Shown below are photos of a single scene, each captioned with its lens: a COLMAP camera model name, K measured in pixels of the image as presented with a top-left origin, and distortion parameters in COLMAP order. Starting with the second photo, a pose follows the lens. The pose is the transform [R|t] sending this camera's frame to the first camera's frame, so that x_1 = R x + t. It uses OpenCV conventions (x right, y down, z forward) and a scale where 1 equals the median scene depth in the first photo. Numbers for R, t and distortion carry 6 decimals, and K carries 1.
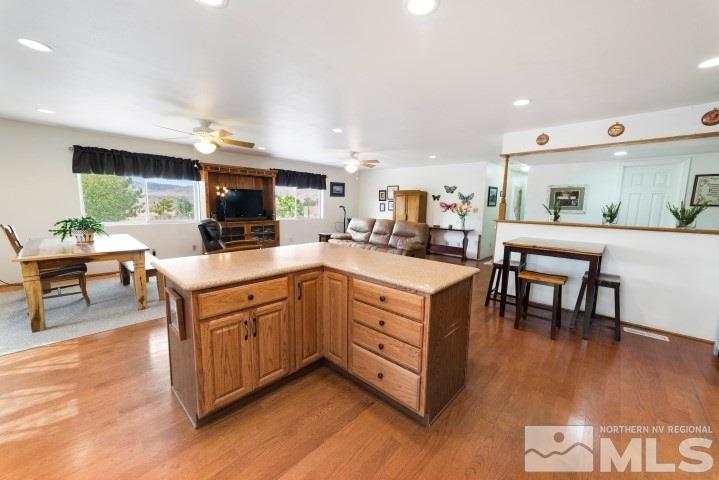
lens RADIAL K [[274.5, 0, 355.0], [0, 274.5, 239.4], [0, 0, 1]] dist [0.013561, 0.000026]
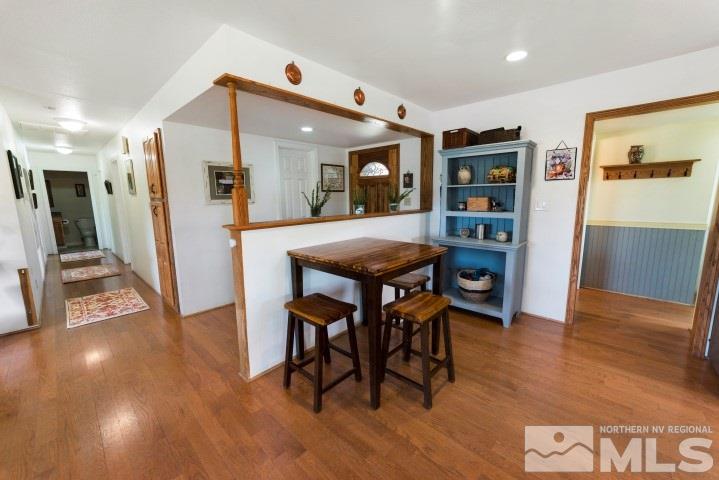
lens RADIAL K [[288.4, 0, 374.2], [0, 288.4, 237.4], [0, 0, 1]] dist [-0.010776, 0.000296]
pose [[-0.012049, -0.168271, 0.985667, 0.019817], [0.138745, 0.975922, 0.168304, -0.063044], [-0.990255, 0.138784, 0.011588, 0.483762]]
